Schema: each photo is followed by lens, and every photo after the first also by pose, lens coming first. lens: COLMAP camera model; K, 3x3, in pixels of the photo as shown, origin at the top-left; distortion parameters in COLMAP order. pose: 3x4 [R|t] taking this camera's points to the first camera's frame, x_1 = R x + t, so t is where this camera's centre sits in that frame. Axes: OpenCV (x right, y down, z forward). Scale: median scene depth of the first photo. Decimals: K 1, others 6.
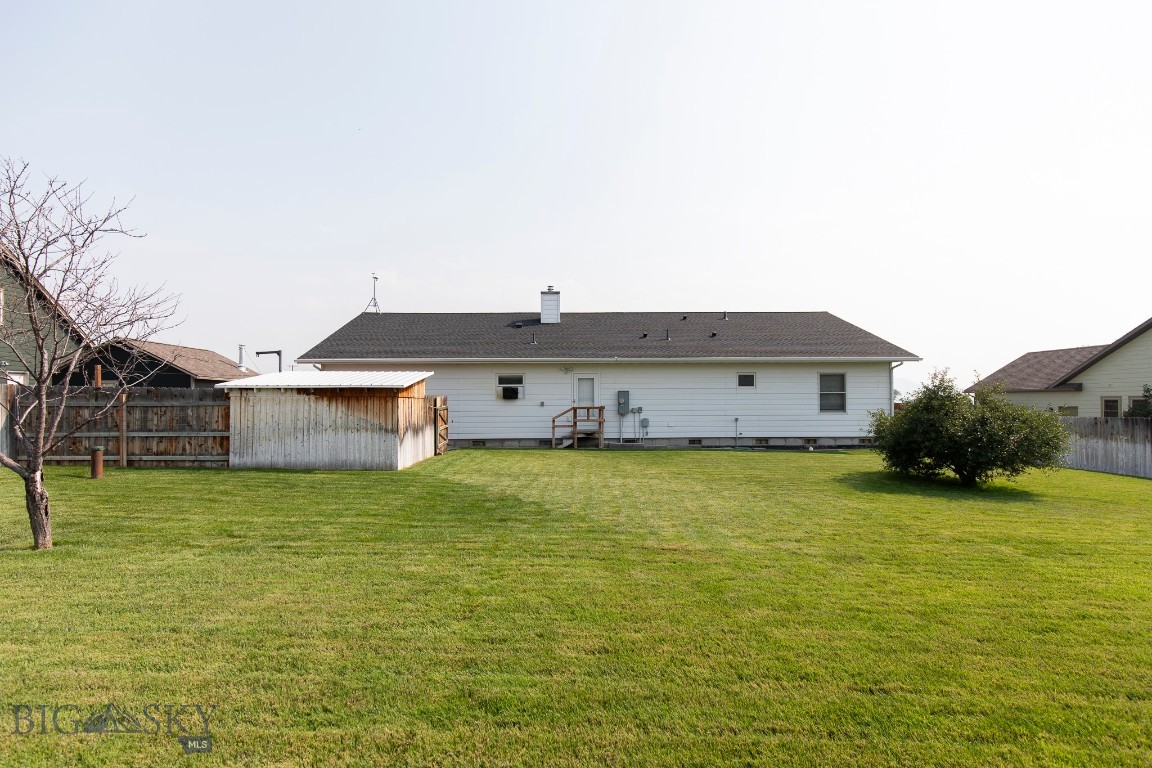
lens RADIAL K [[527.1, 0, 557.6], [0, 527.1, 397.2], [0, 0, 1]] dist [0.003479, -0.000973]
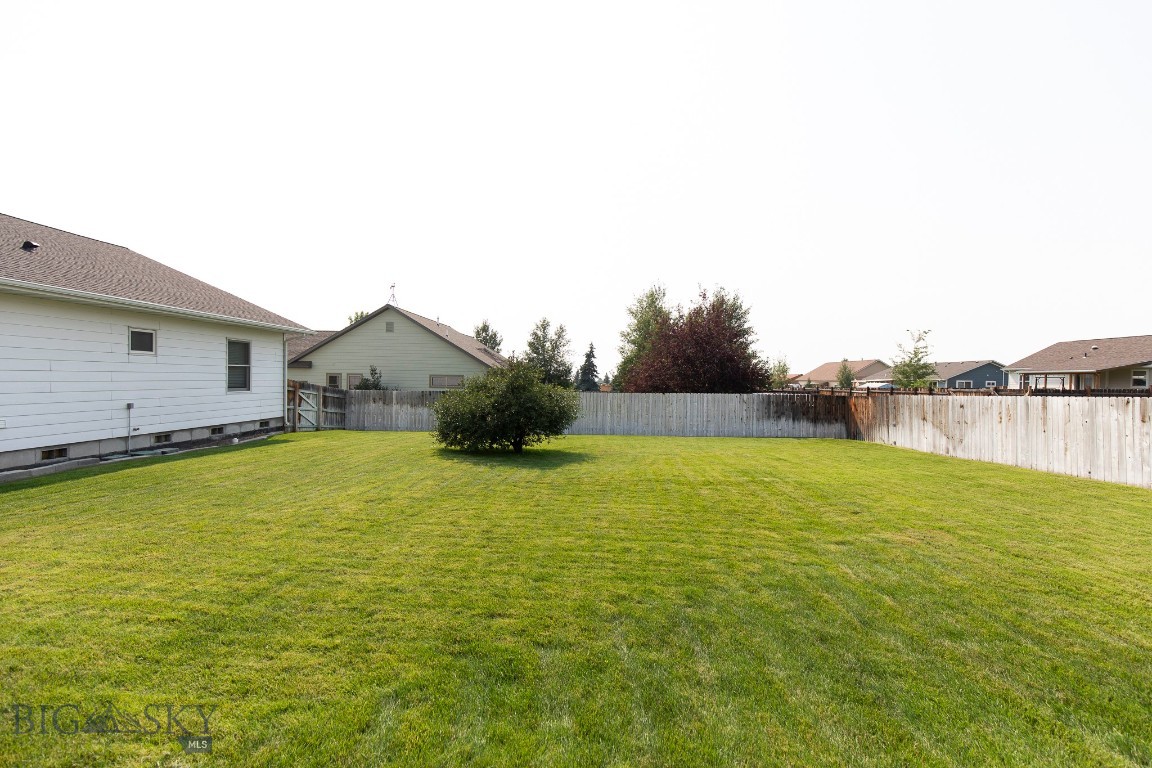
lens RADIAL K [[520.1, 0, 572.6], [0, 520.1, 378.6], [0, 0, 1]] dist [-0.000414, -0.000034]
pose [[0.050292, 0.002724, 0.998731, -0.219163], [-0.023852, 0.999714, -0.001526, 0.000380], [-0.998450, -0.023745, 0.050343, 0.474269]]
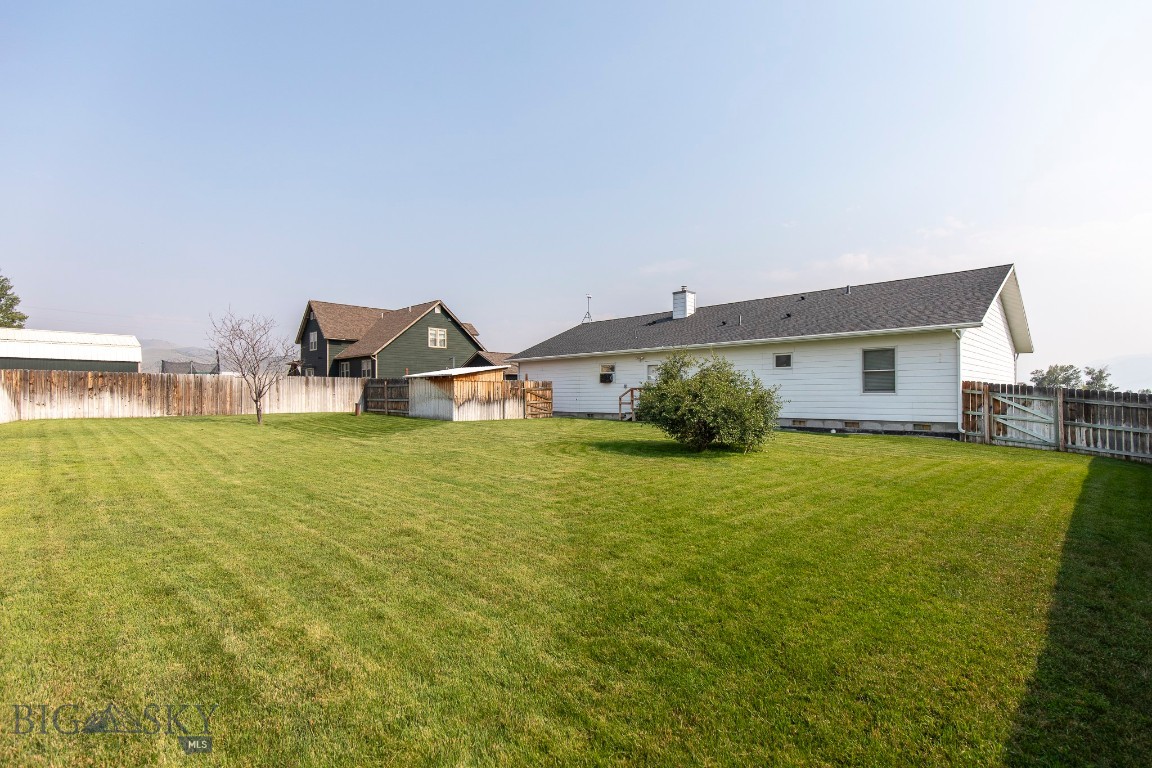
lens RADIAL K [[530.9, 0, 580.1], [0, 530.9, 385.0], [0, 0, 1]] dist [0.004184, -0.000204]
pose [[0.698760, -0.011538, -0.715263, 0.812886], [0.004976, 0.999924, -0.011269, 0.023452], [0.715339, 0.004315, 0.698764, 0.022070]]
